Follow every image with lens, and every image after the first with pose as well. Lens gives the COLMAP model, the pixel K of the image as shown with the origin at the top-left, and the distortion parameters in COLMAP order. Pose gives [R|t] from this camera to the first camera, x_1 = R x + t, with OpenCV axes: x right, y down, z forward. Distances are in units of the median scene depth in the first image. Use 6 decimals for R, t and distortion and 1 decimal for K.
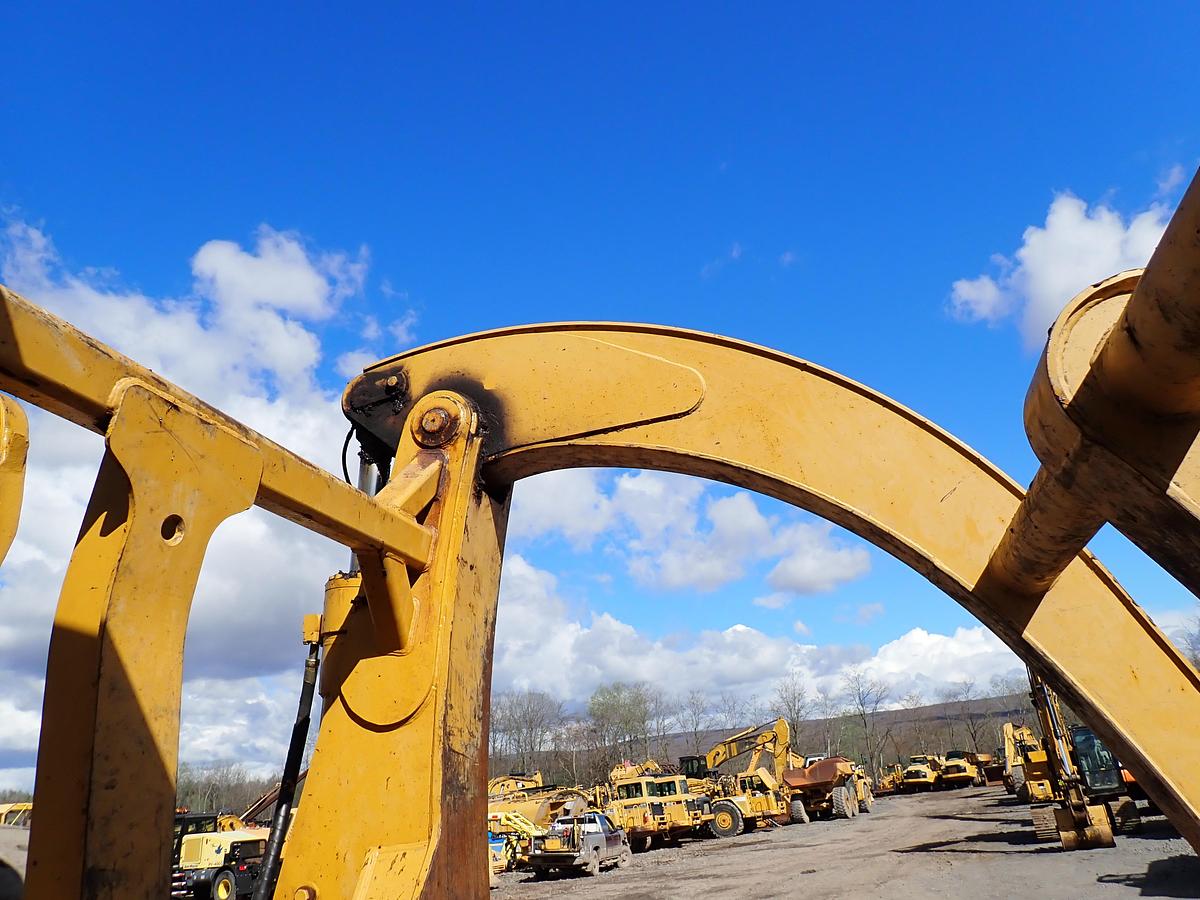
lens RADIAL K [[885.9, 0, 600.5], [0, 885.9, 446.5], [0, 0, 1]] dist [0.004716, -0.013126]
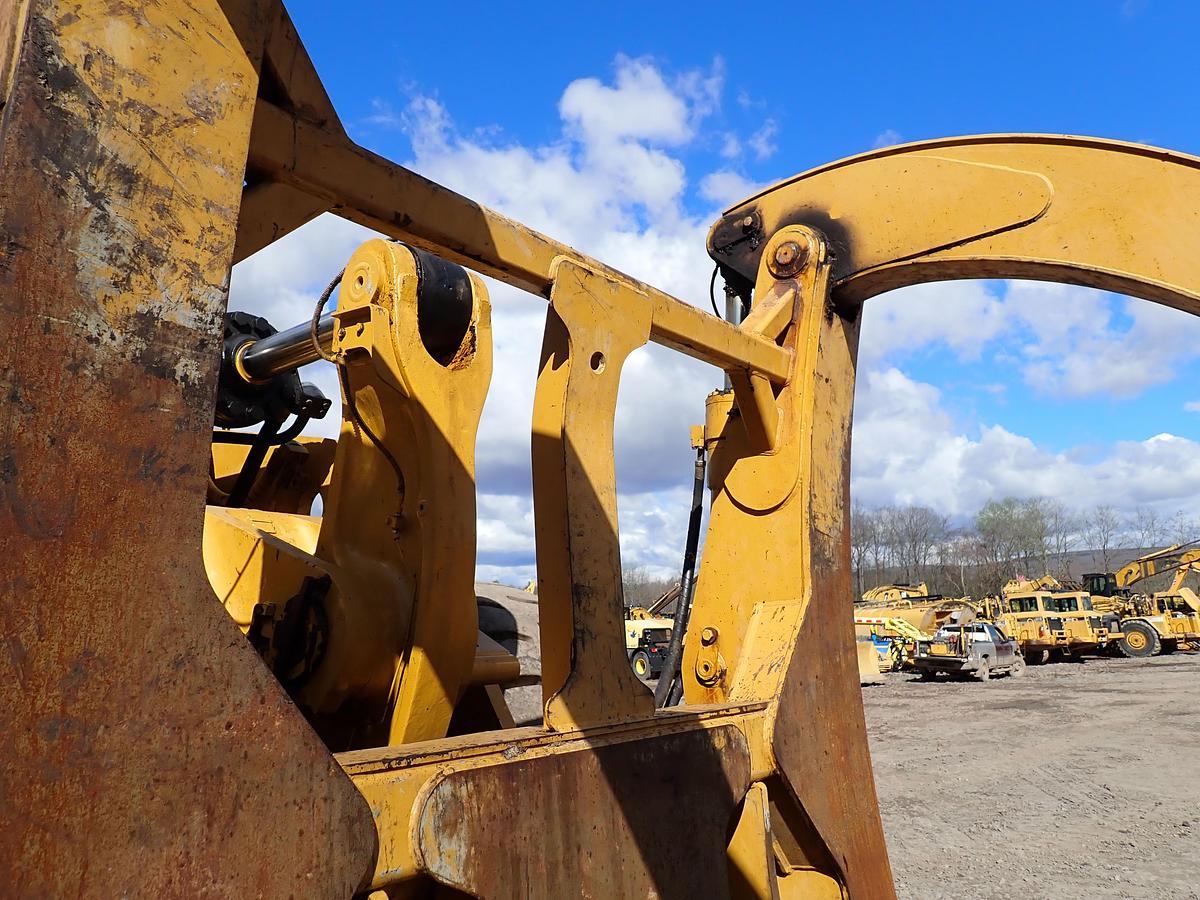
lens RADIAL K [[885.4, 0, 600.3], [0, 885.4, 447.6], [0, 0, 1]] dist [0.001824, -0.000390]
pose [[0.915201, -0.020724, -0.402465, 0.041452], [0.101828, 0.978163, 0.181187, -0.014743], [0.389921, -0.206804, 0.897326, -0.147475]]
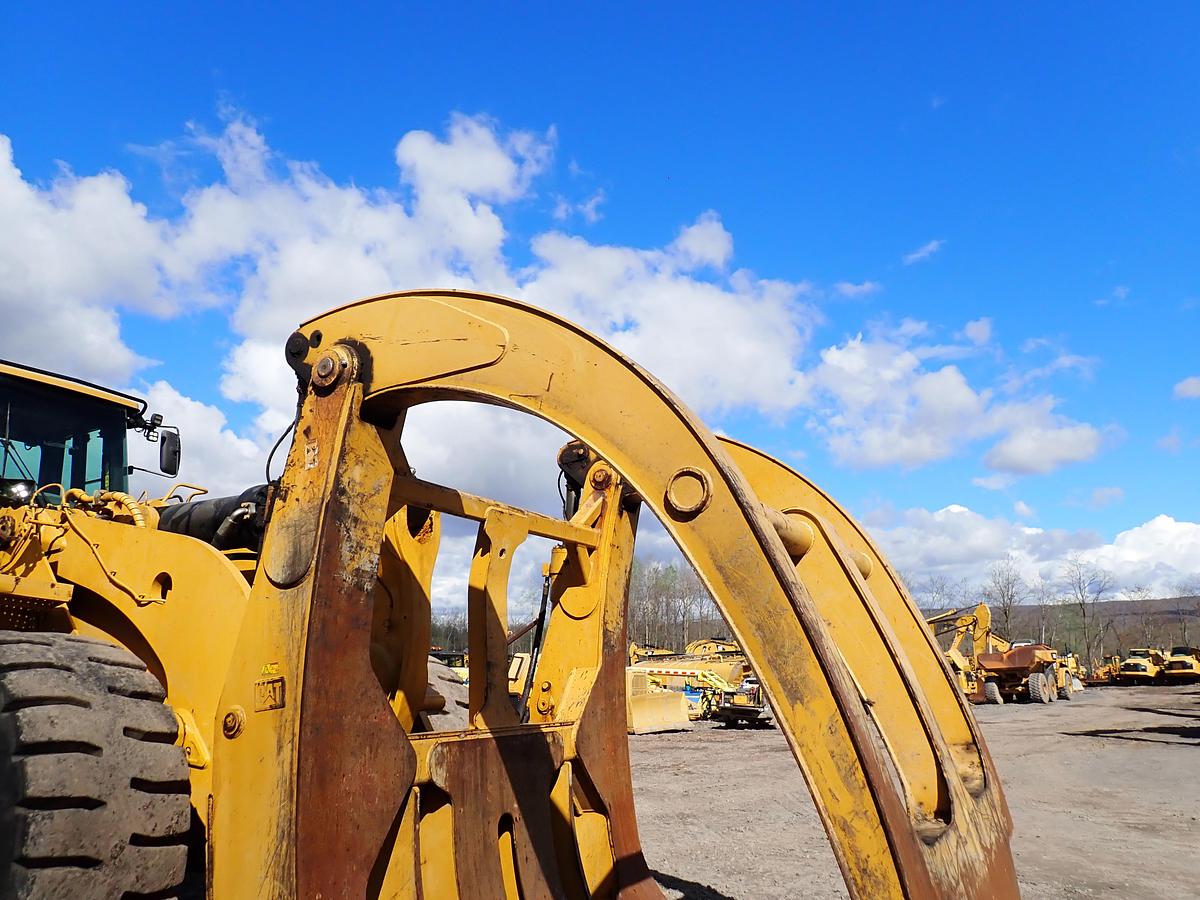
lens RADIAL K [[888.1, 0, 604.2], [0, 888.1, 449.2], [0, 0, 1]] dist [0.005533, -0.012525]
pose [[0.973397, 0.021471, -0.228115, 0.271958], [0.011984, 0.989466, 0.144269, -0.361282], [0.228810, -0.143164, 0.962886, -0.915811]]
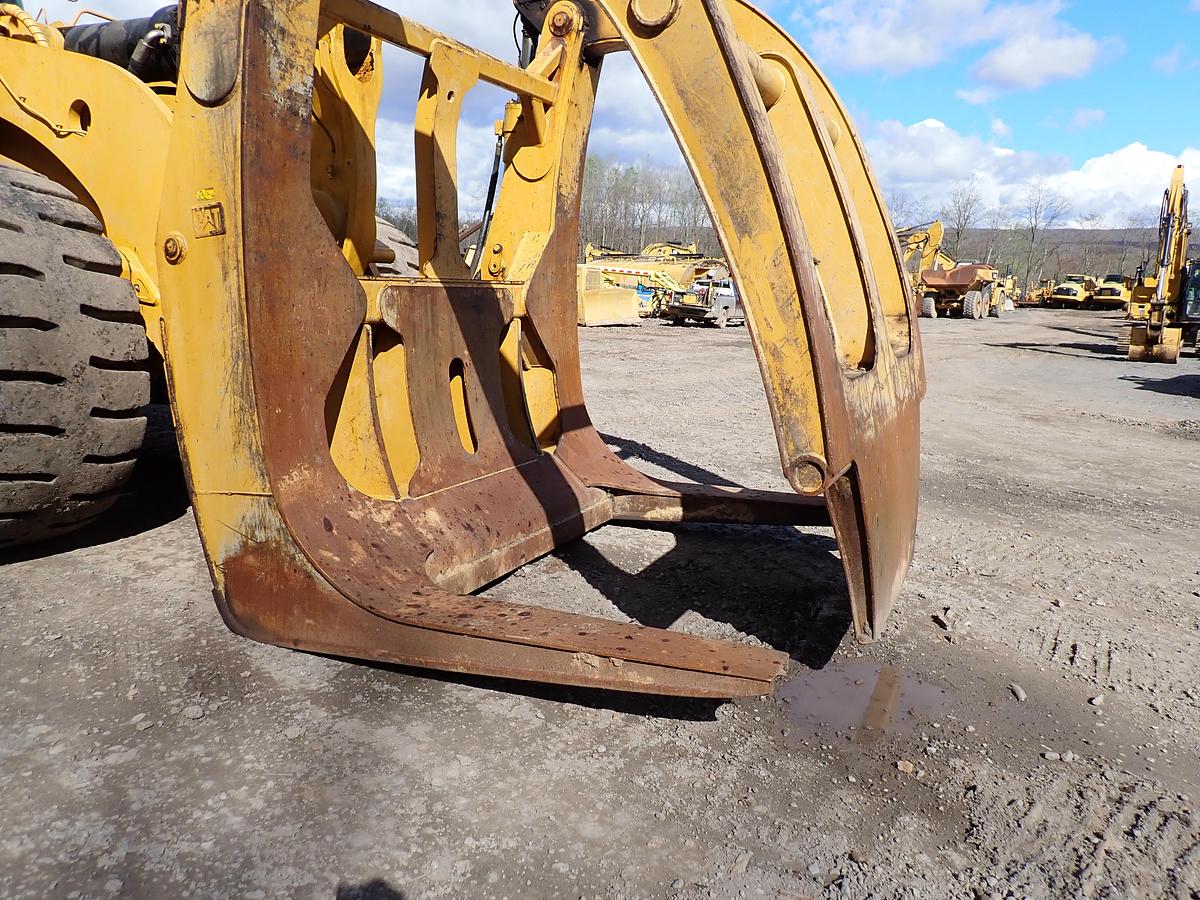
lens RADIAL K [[883.5, 0, 604.5], [0, 883.5, 443.7], [0, 0, 1]] dist [0.003812, -0.003731]
pose [[0.977951, 0.154268, -0.140761, 0.280961], [-0.052992, 0.835282, 0.547262, -0.284472], [0.202000, -0.527736, 0.825040, -0.916285]]
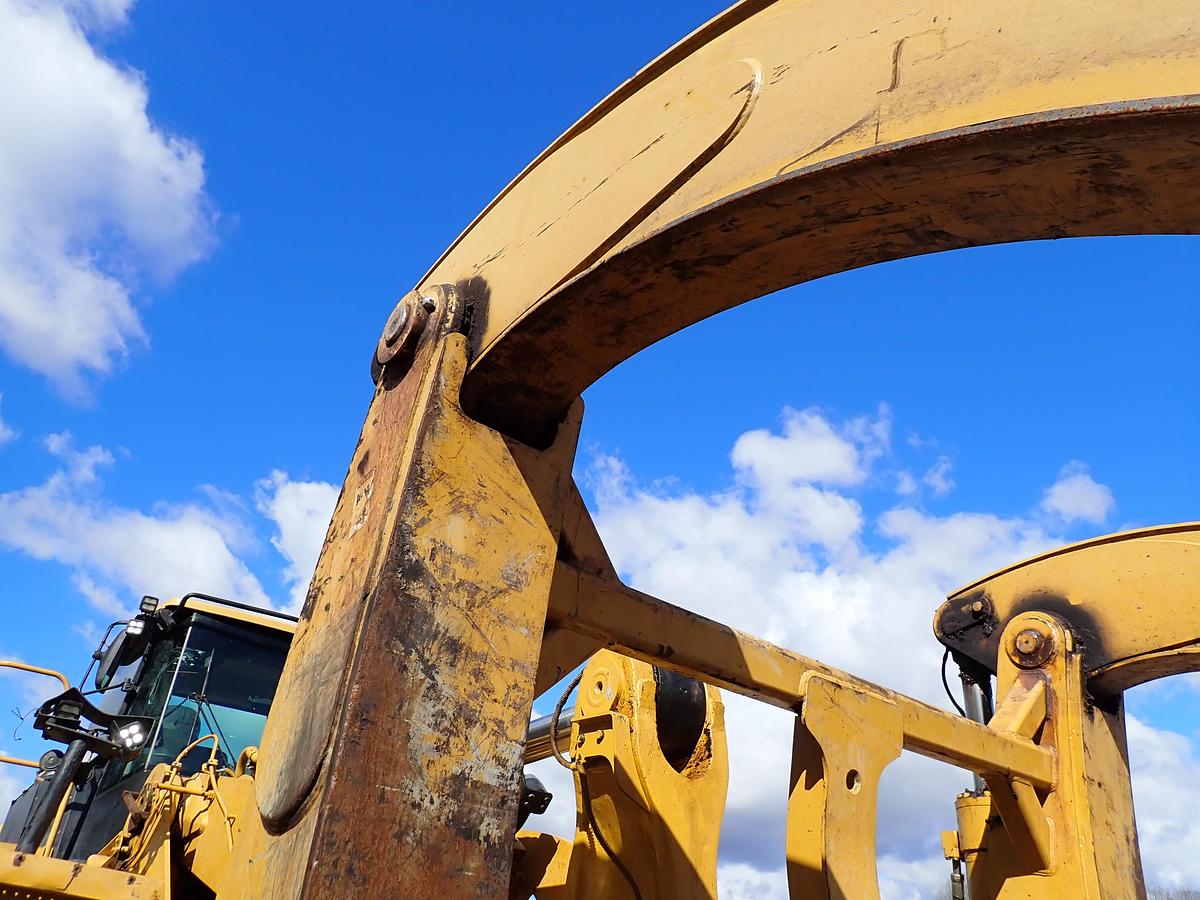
lens RADIAL K [[893.7, 0, 603.3], [0, 893.7, 444.6], [0, 0, 1]] dist [-0.000438, -0.001823]
pose [[0.821545, -0.220755, -0.525672, 0.012095], [0.120804, 0.968464, -0.217907, -0.080525], [0.557199, 0.115517, 0.822305, -0.196741]]
